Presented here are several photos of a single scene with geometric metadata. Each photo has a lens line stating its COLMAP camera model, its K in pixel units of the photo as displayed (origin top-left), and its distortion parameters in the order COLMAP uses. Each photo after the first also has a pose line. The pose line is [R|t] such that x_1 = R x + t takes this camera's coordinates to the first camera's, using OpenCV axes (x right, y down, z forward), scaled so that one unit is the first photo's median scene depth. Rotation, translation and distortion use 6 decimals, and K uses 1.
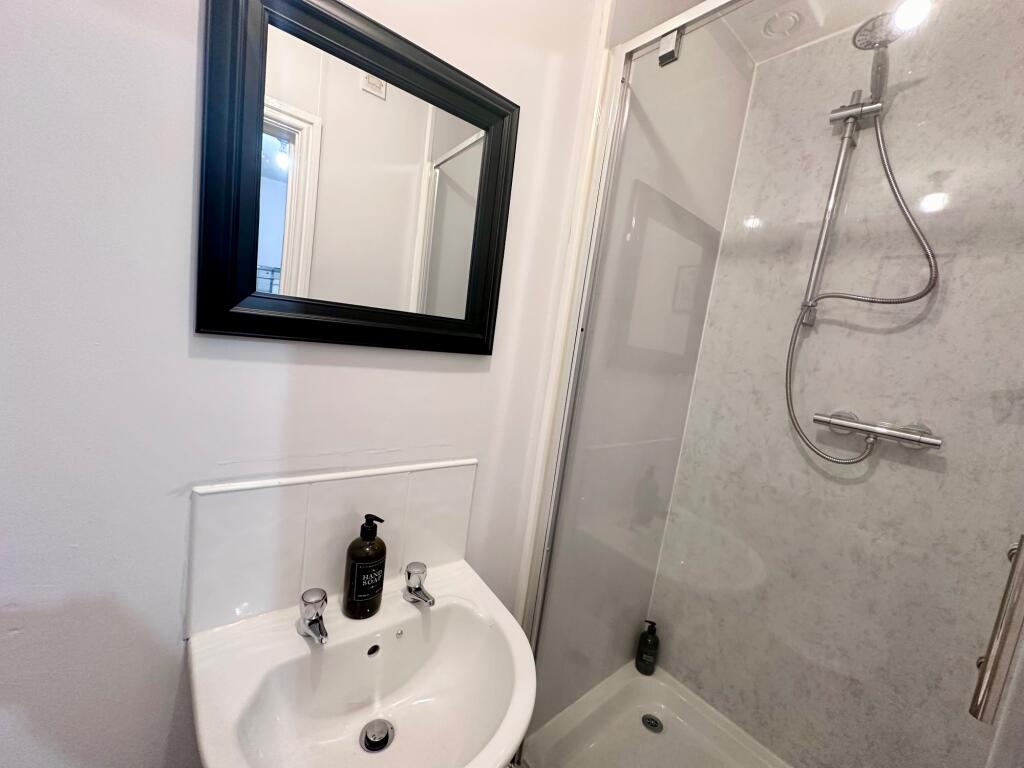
lens RADIAL K [[406.9, 0, 509.6], [0, 406.9, 382.2], [0, 0, 1]] dist [-0.004455, 0.001222]
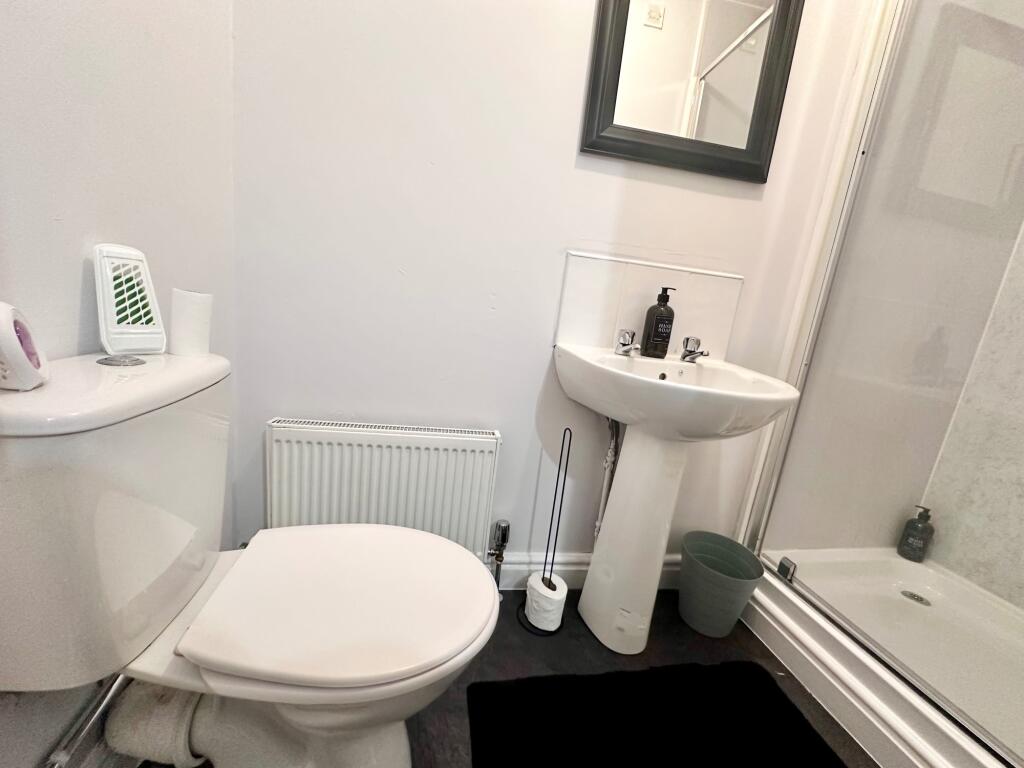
lens RADIAL K [[406.9, 0, 509.6], [0, 406.9, 382.2], [0, 0, 1]] dist [-0.004455, 0.001222]
pose [[0.877366, 0.068135, -0.474960, -0.092679], [-0.059526, 0.997676, 0.033161, 0.494126], [0.476115, -0.000821, 0.879383, -0.397062]]
